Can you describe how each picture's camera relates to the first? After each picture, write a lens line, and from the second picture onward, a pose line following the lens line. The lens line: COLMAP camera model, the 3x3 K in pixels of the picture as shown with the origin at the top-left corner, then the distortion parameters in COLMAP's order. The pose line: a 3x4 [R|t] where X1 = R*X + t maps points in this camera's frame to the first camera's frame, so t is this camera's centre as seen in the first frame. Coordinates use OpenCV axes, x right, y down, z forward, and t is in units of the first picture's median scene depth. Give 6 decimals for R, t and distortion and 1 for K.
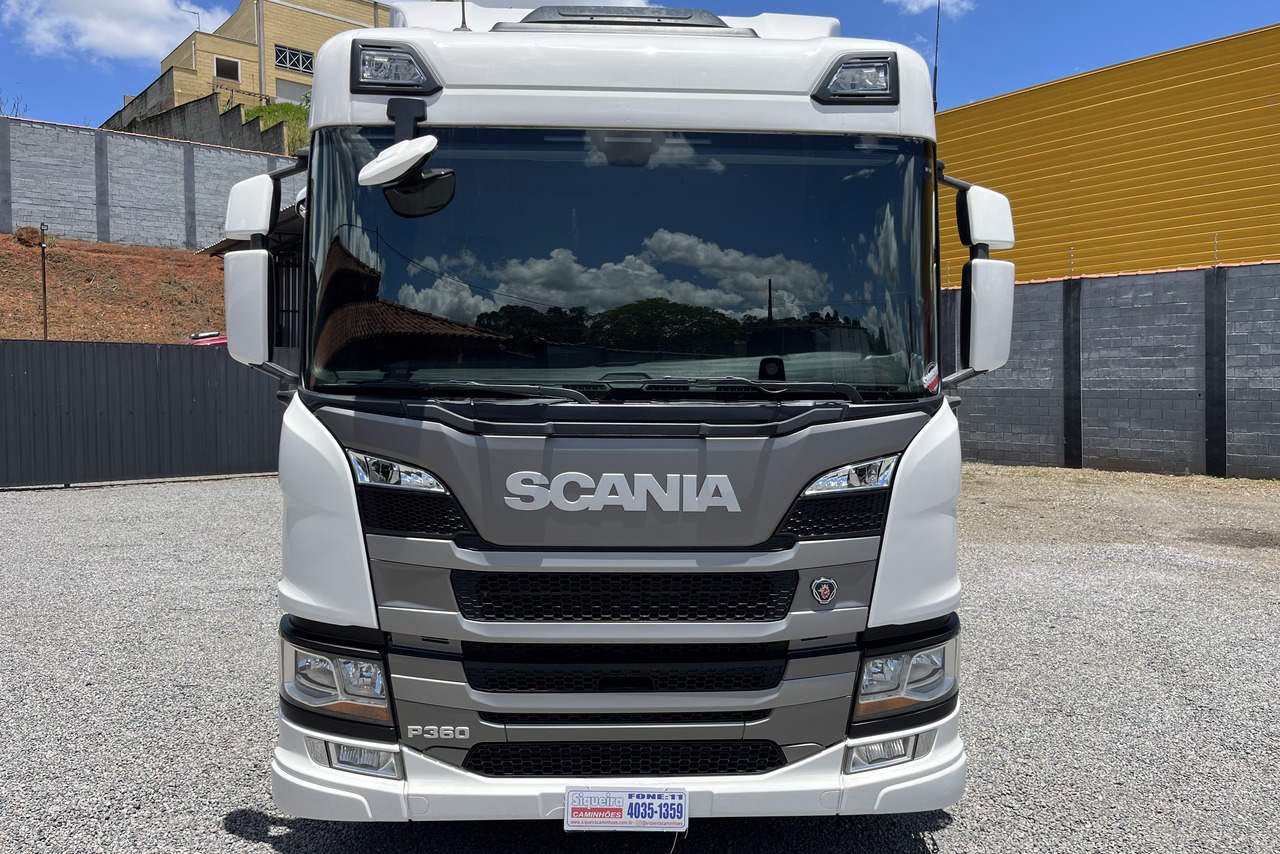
lens RADIAL K [[987.2, 0, 639.5], [0, 987.2, 446.9], [0, 0, 1]] dist [0.031638, -0.056289]
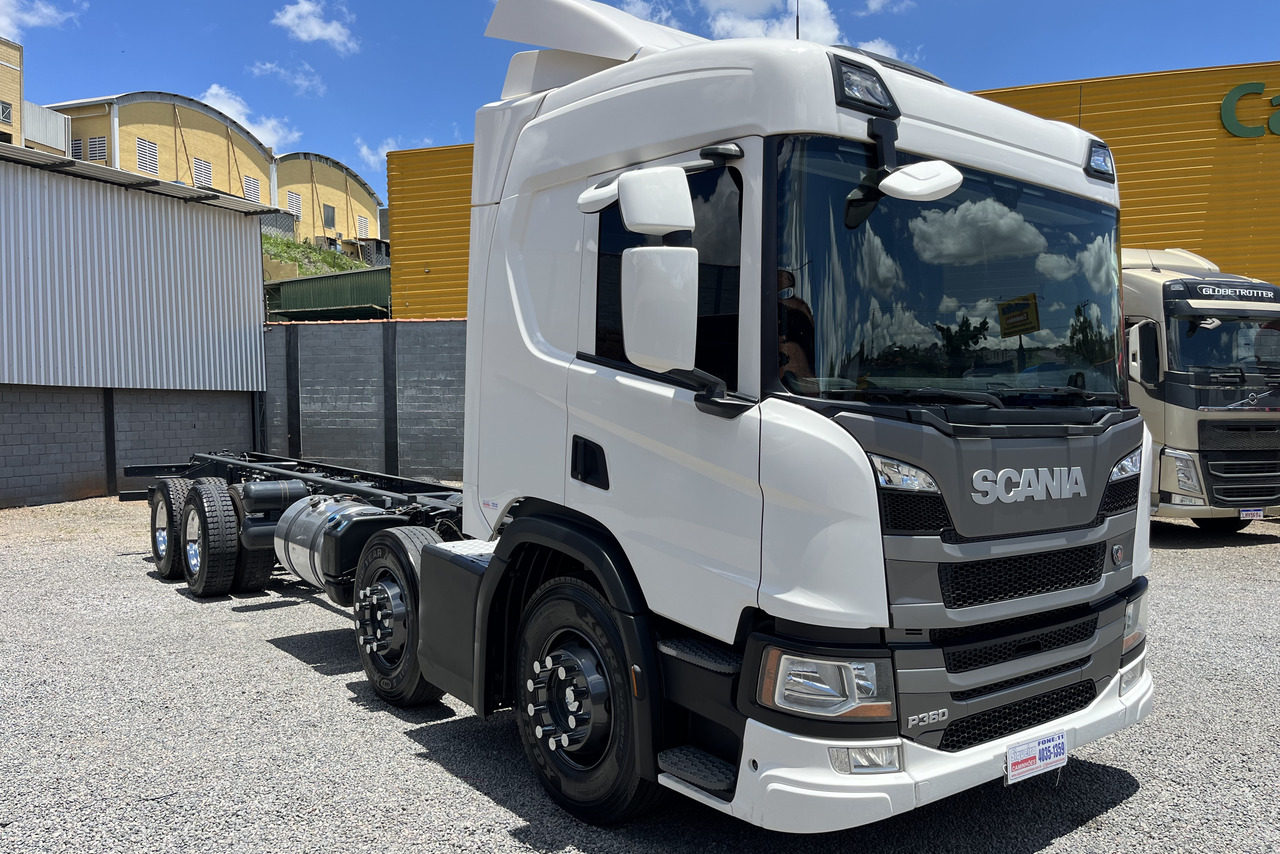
lens RADIAL K [[987.2, 0, 639.5], [0, 987.2, 446.9], [0, 0, 1]] dist [0.031638, -0.056289]
pose [[0.814429, -0.019260, 0.579943, -1.067306], [0.036498, 0.999170, -0.018072, 0.005163], [-0.579114, 0.035885, 0.814456, 0.303835]]
